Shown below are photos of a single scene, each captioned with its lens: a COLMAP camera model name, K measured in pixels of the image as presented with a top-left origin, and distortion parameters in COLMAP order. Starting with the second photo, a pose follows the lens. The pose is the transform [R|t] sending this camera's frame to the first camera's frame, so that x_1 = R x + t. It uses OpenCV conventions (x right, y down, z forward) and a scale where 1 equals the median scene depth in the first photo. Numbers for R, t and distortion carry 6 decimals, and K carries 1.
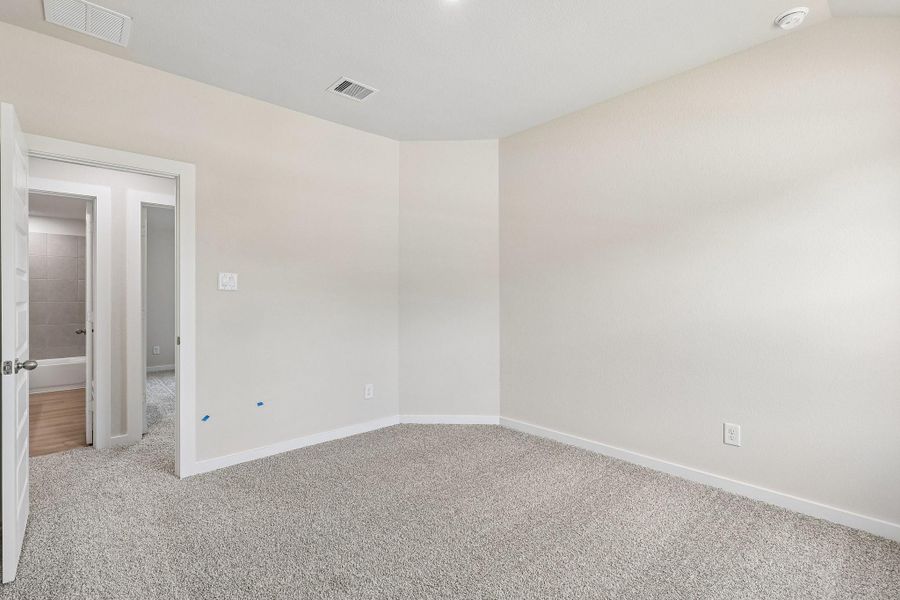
lens RADIAL K [[411.5, 0, 452.3], [0, 411.5, 296.0], [0, 0, 1]] dist [-0.010656, -0.000231]
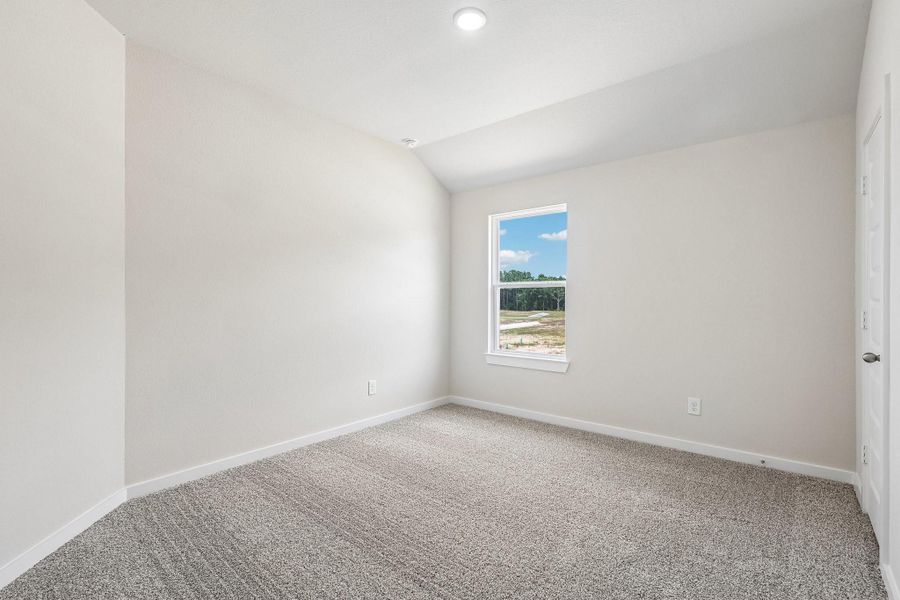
lens RADIAL K [[411.5, 0, 449.6], [0, 411.5, 301.4], [0, 0, 1]] dist [-0.010656, -0.000231]
pose [[-0.131994, -0.006767, 0.991227, -0.620703], [-0.001866, 0.999977, 0.006579, 0.008090], [-0.991249, -0.000981, -0.132003, 0.668002]]
